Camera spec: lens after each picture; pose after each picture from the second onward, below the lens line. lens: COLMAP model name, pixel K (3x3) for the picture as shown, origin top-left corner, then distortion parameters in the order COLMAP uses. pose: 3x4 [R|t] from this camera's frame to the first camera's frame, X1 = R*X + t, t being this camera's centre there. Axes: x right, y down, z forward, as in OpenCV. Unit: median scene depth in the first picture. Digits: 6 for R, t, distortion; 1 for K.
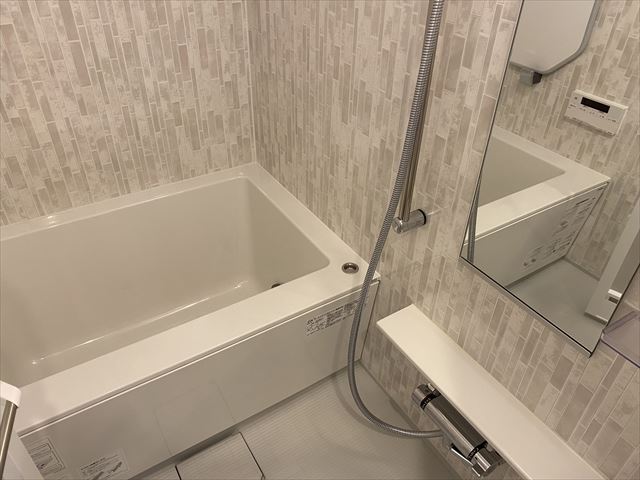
lens RADIAL K [[482.9, 0, 321.6], [0, 482.9, 239.1], [0, 0, 1]] dist [0.007625, -0.010707]
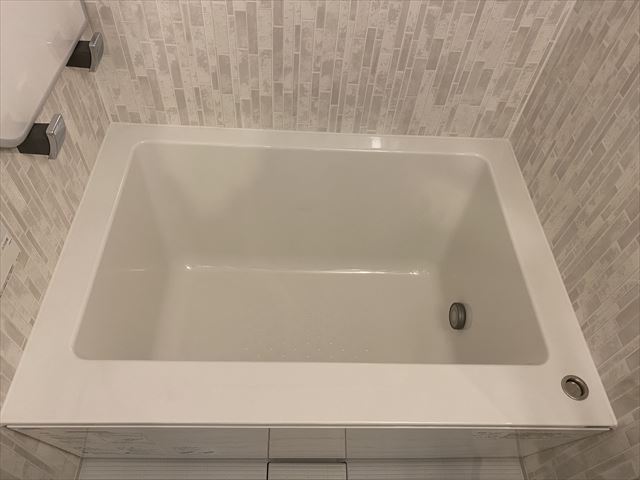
lens RADIAL K [[482.9, 0, 317.9], [0, 482.9, 240.4], [0, 0, 1]] dist [0.007625, -0.010707]
pose [[0.847813, 0.434465, -0.304060, -0.109580], [-0.349422, 0.888993, 0.295967, -0.167647], [0.398894, -0.144680, 0.905511, 0.246130]]
